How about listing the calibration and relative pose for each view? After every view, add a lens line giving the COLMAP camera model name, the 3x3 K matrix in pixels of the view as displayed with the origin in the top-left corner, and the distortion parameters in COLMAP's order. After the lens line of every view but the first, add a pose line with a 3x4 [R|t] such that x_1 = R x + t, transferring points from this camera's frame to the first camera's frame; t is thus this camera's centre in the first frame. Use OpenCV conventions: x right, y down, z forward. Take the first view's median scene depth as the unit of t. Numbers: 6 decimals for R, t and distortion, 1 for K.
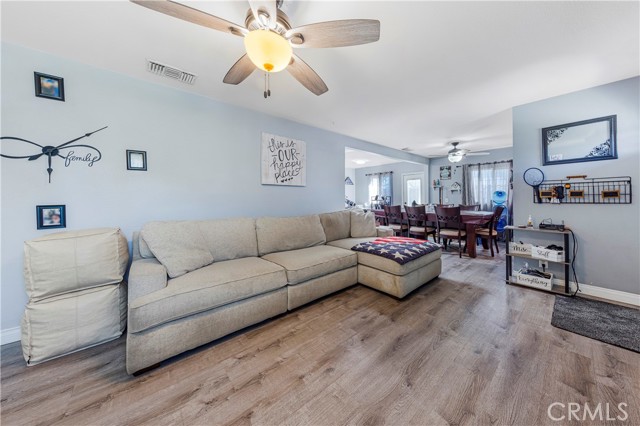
lens RADIAL K [[218.2, 0, 341.5], [0, 218.2, 197.5], [0, 0, 1]] dist [0.008778, -0.000307]
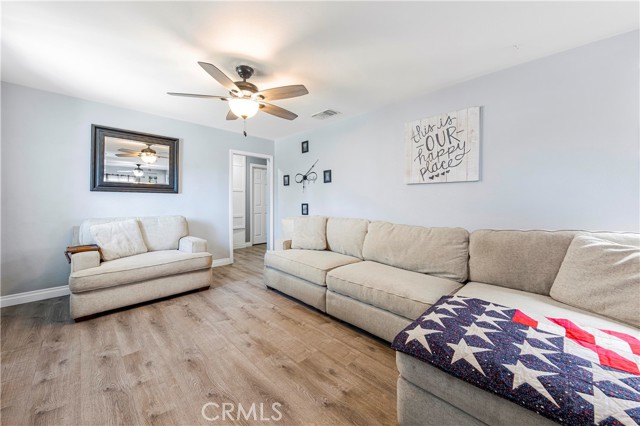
lens RADIAL K [[242.8, 0, 299.6], [0, 242.8, 198.6], [0, 0, 1]] dist [0.006962, -0.000158]
pose [[-0.022877, -0.005887, -0.999721, 0.722381], [0.000574, 0.999982, -0.005902, 0.000602], [0.999738, -0.000709, -0.022874, 0.747027]]
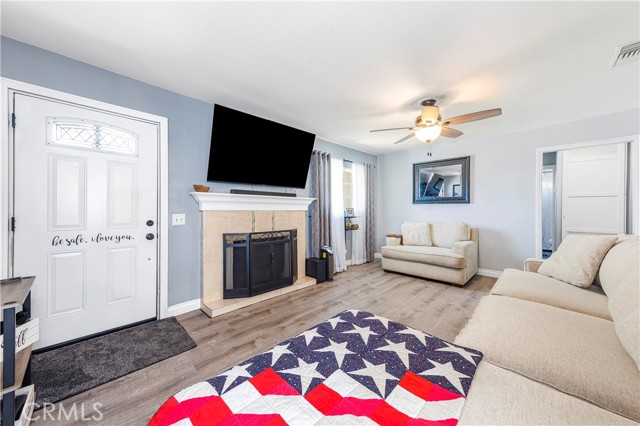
lens RADIAL K [[222.6, 0, 320.0], [0, 222.6, 210.4], [0, 0, 1]] dist [-0.000238, -0.000061]
pose [[-0.999378, 0.004572, -0.034966, 0.353924], [0.004526, 0.999989, 0.001411, 0.003225], [0.034972, 0.001252, -0.999387, 1.508373]]
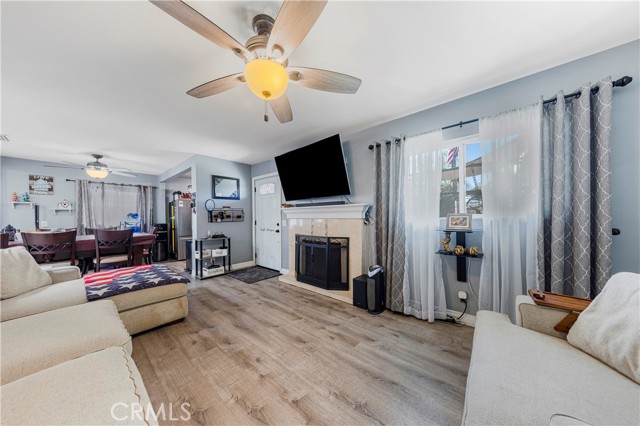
lens RADIAL K [[201.7, 0, 317.7], [0, 201.7, 217.6], [0, 0, 1]] dist [0.001654, 0.000043]
pose [[-0.112658, 0.002205, 0.993631, -0.691177], [0.006076, 0.999980, -0.001530, -0.000665], [-0.993615, 0.005865, -0.112670, 0.453414]]
